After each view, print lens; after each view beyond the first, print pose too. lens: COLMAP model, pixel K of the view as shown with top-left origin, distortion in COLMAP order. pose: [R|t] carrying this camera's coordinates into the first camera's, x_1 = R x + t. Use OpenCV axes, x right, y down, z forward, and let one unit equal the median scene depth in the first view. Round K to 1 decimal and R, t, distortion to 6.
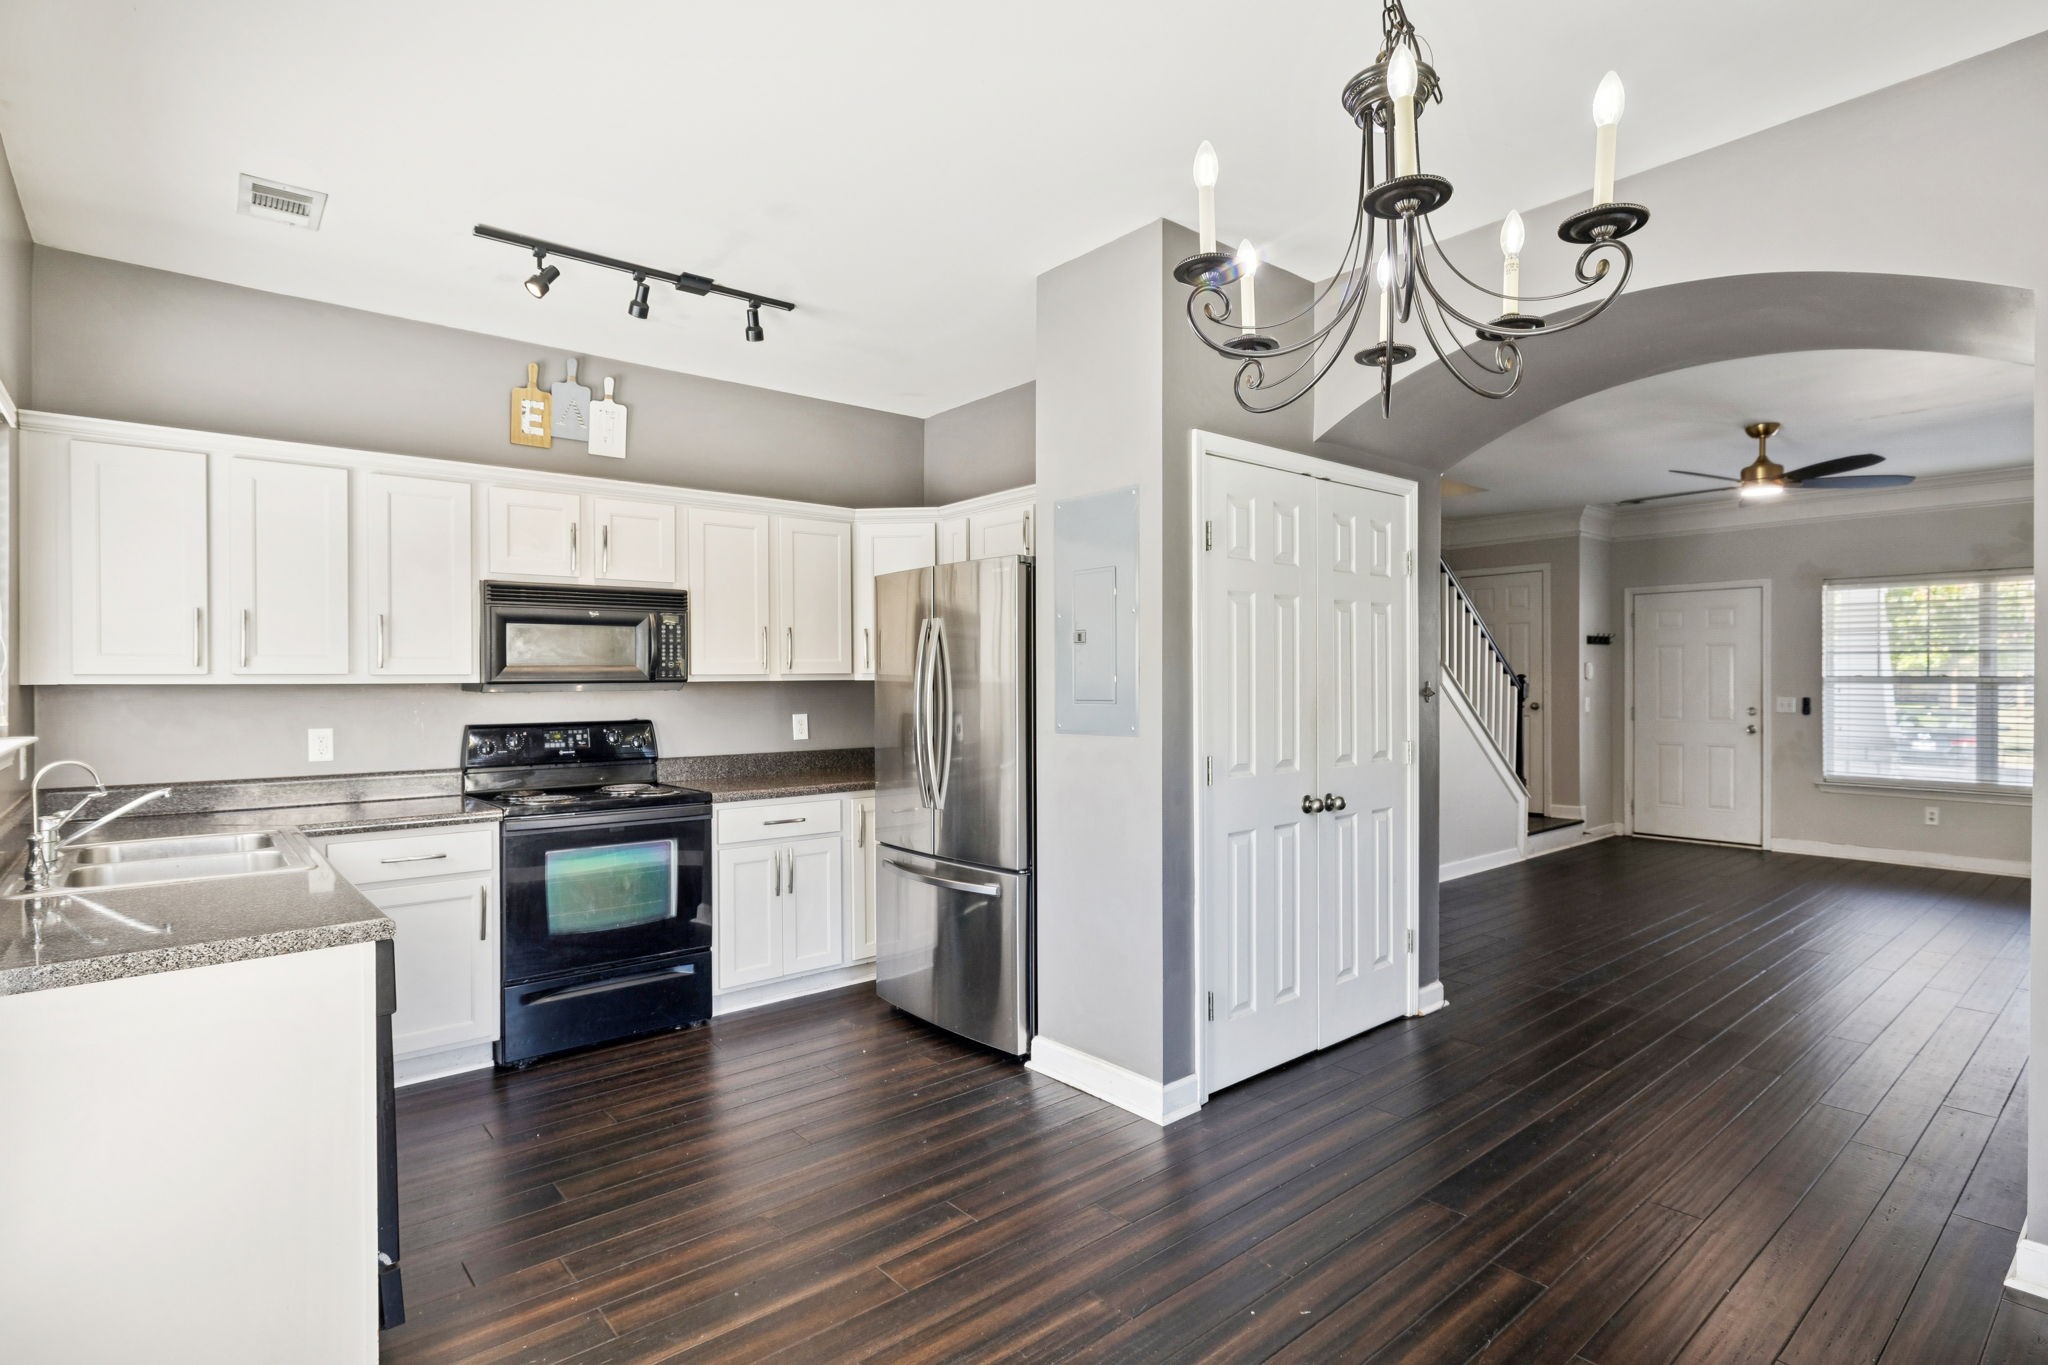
lens RADIAL K [[1011.2, 0, 1021.6], [0, 1011.2, 685.3], [0, 0, 1]] dist [-0.005173, 0.000693]
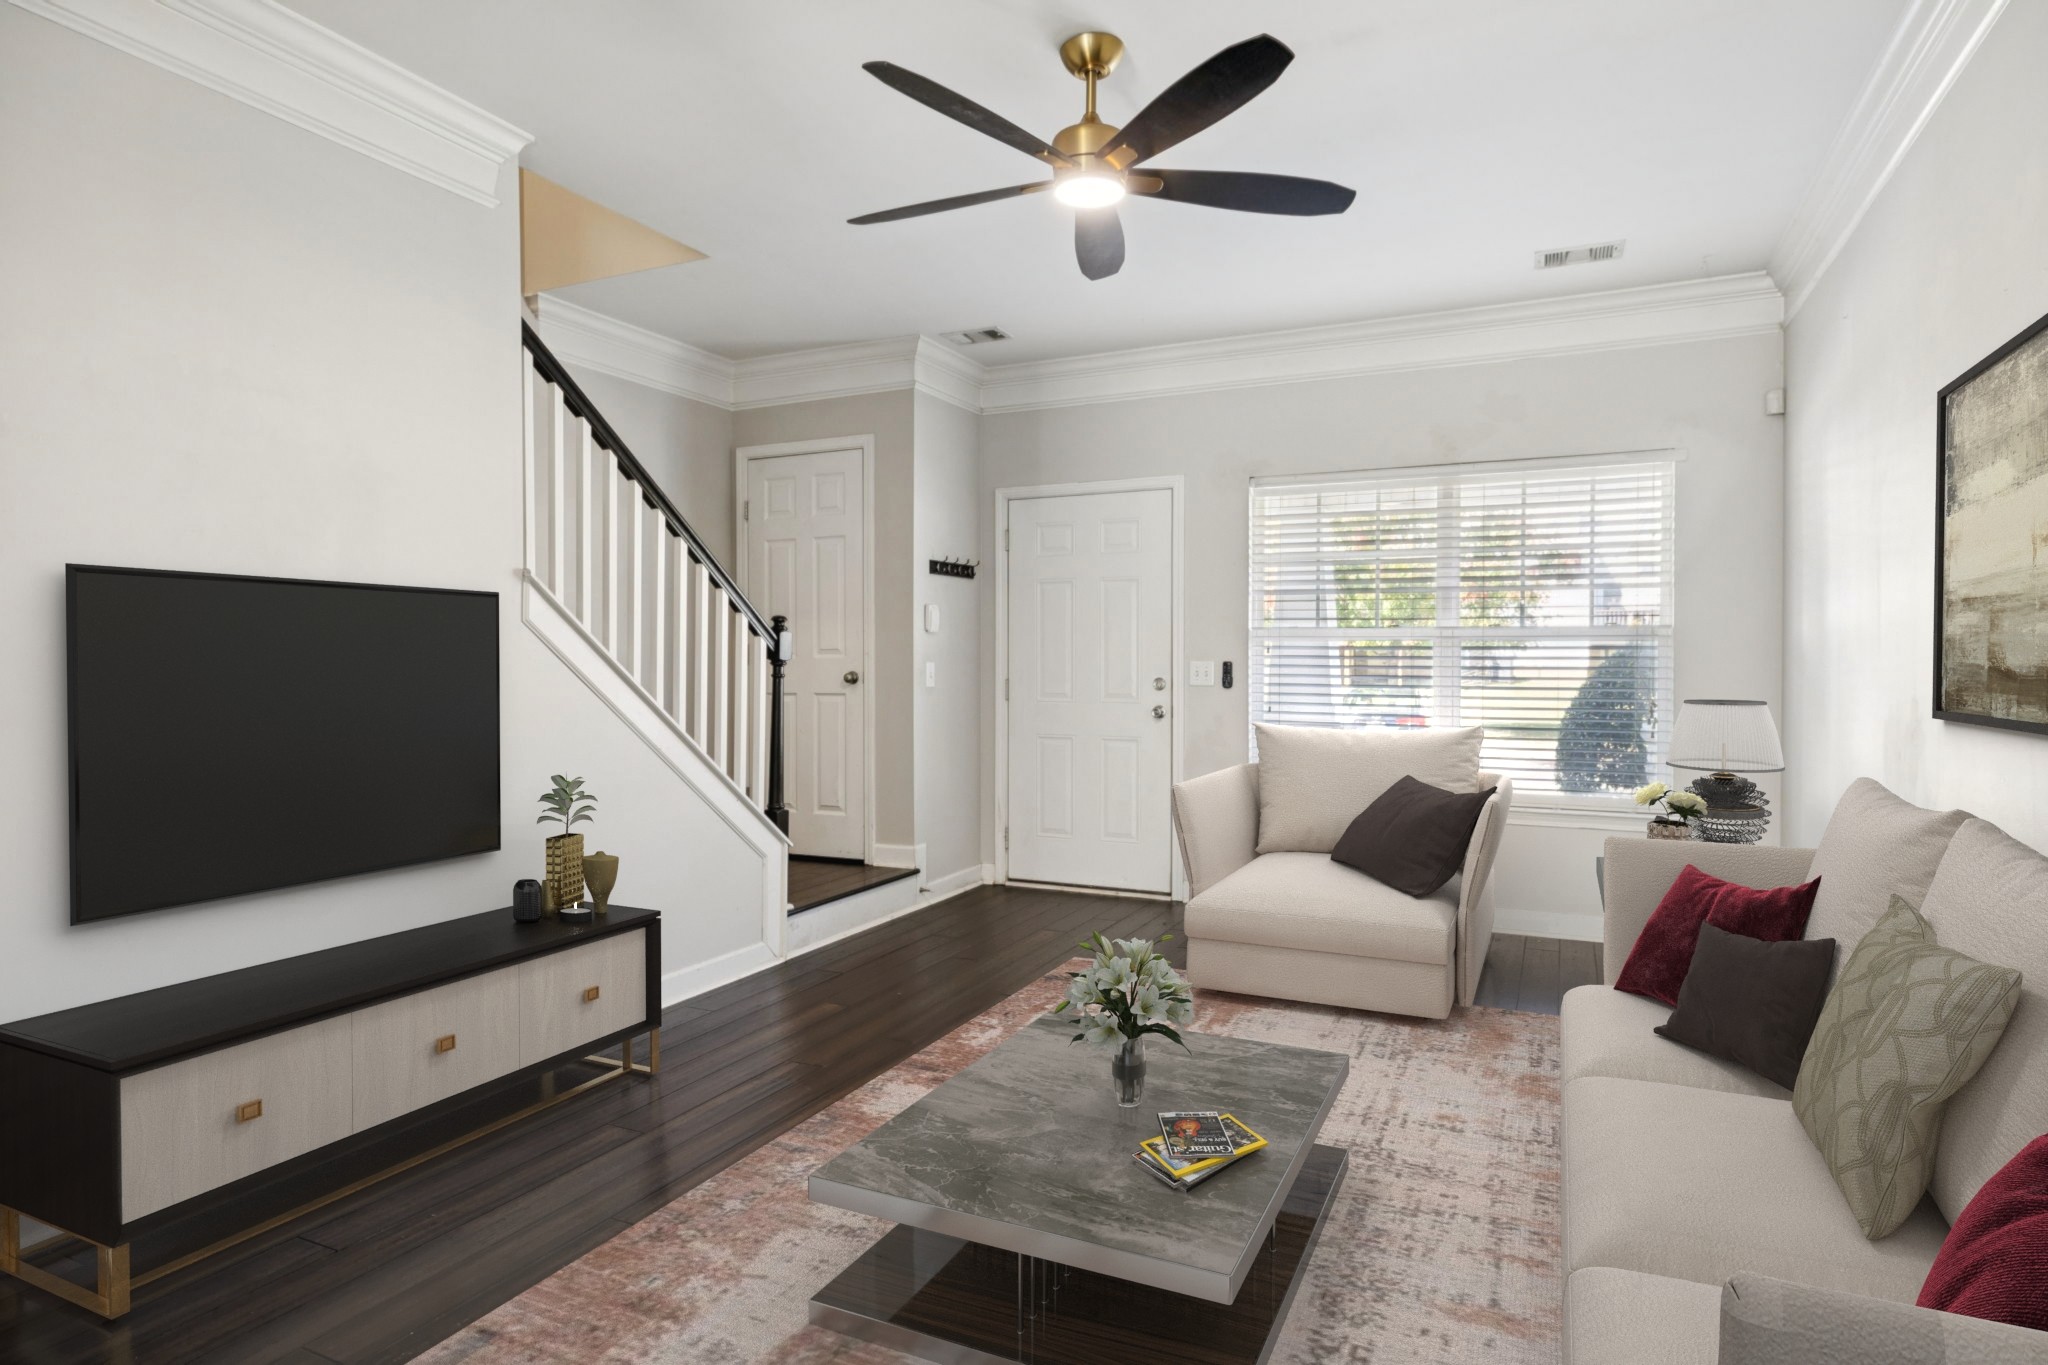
lens RADIAL K [[1144.3, 0, 1008.5], [0, 1144.3, 679.9], [0, 0, 1]] dist [-0.000113, 0.000231]
pose [[0.913601, -0.003562, 0.406596, 0.347547], [-0.000339, 0.999955, 0.009523, 0.016686], [-0.406611, -0.008838, 0.913559, 0.383620]]
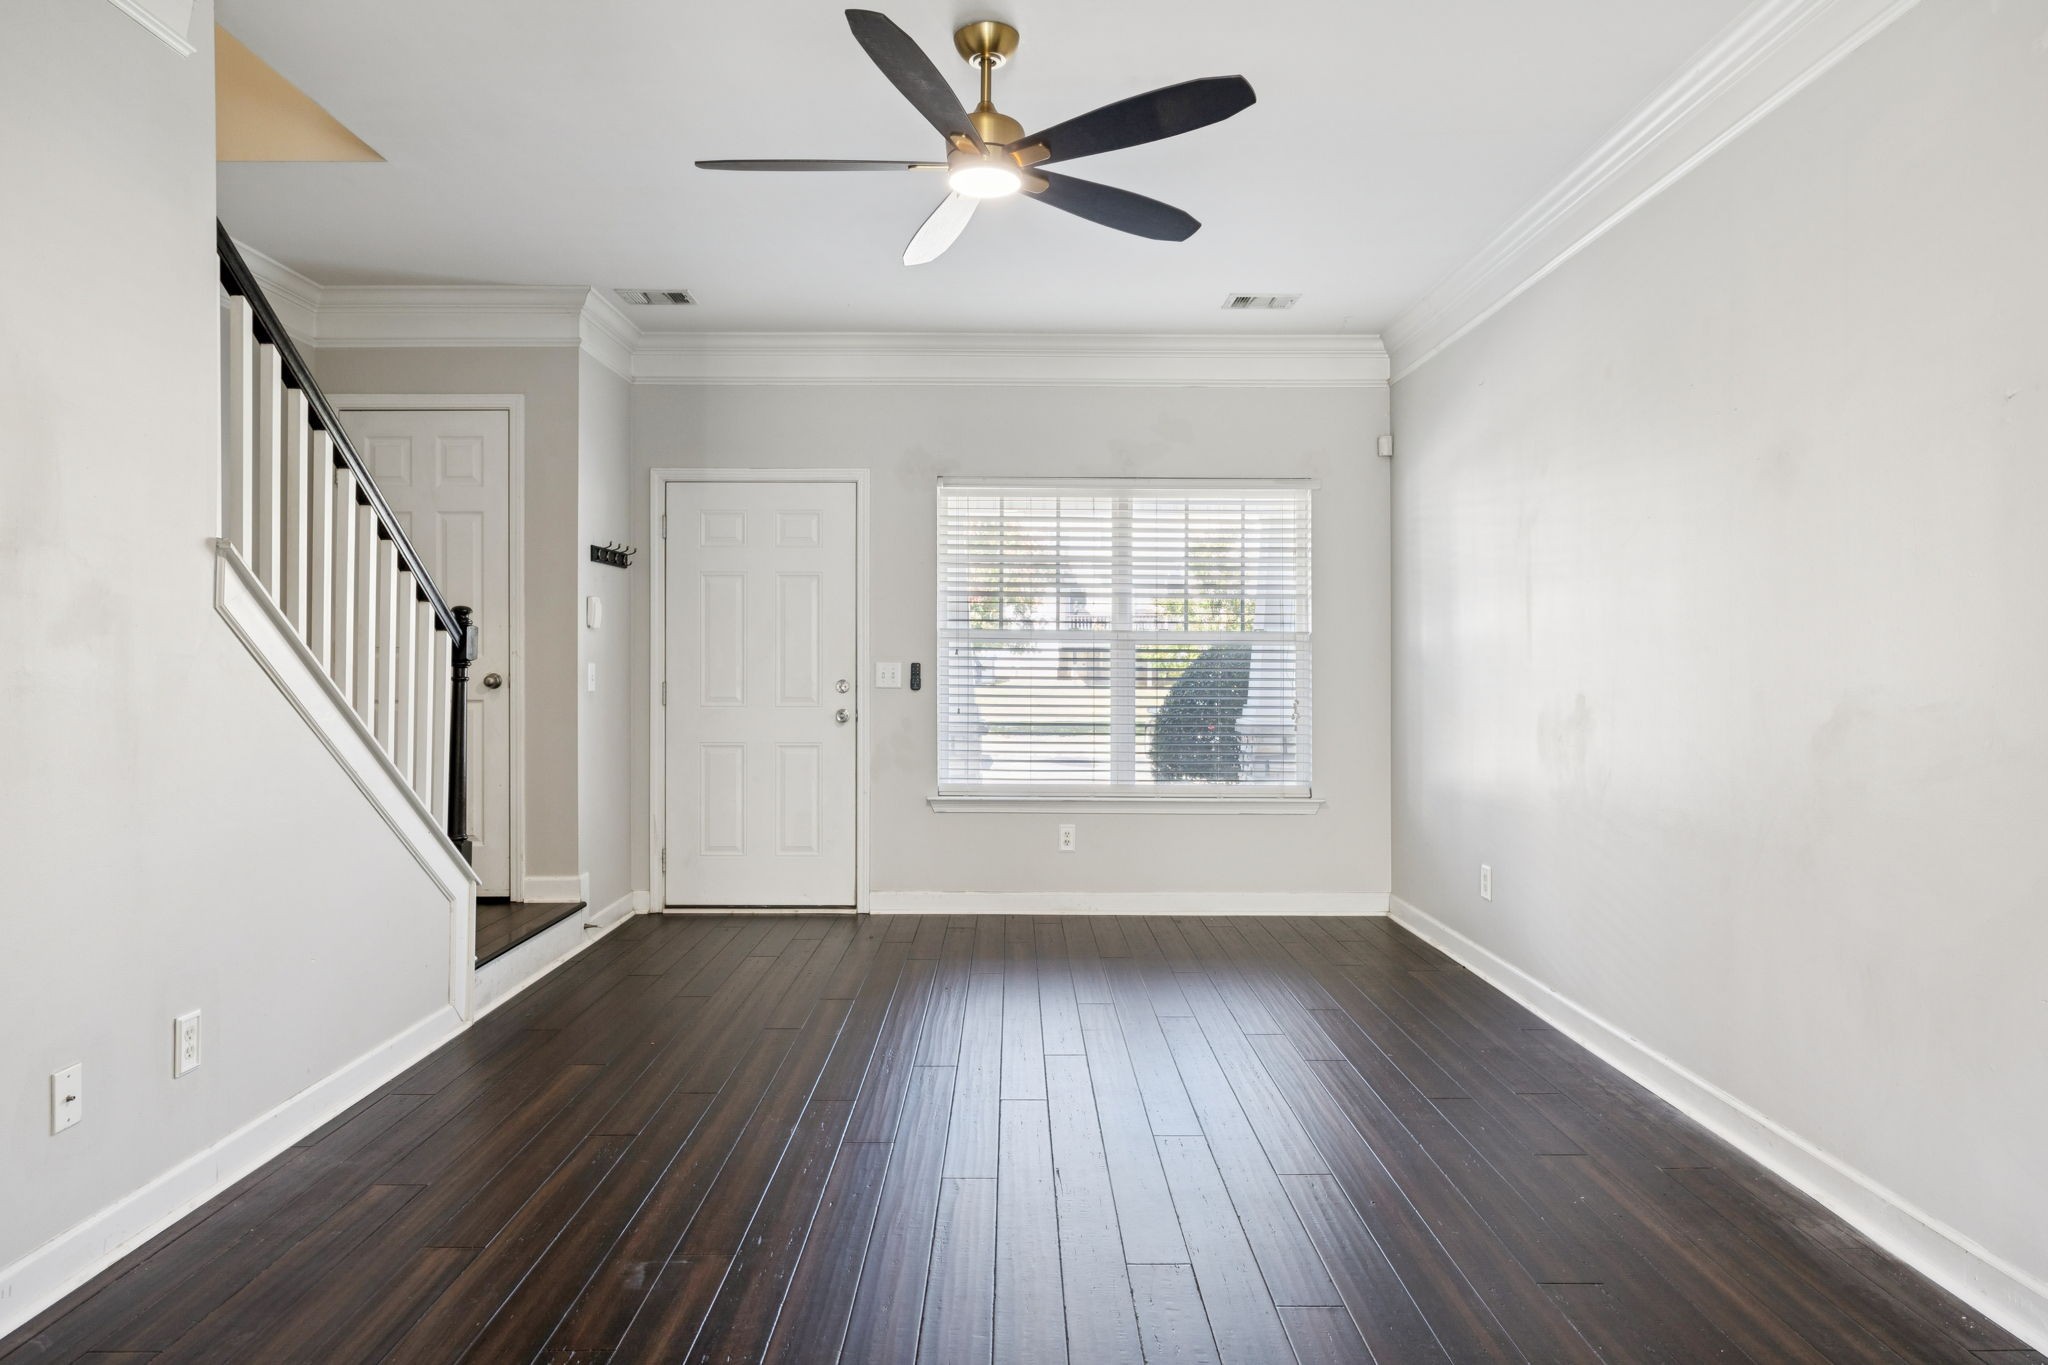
lens RADIAL K [[1206.9, 0, 1014.5], [0, 1206.9, 665.9], [0, 0, 1]] dist [-0.004818, 0.002418]
pose [[0.644041, 0.002132, 0.764988, 0.239378], [-0.000267, 0.999997, -0.002562, 0.015712], [-0.764991, 0.001446, 0.644039, 0.460042]]
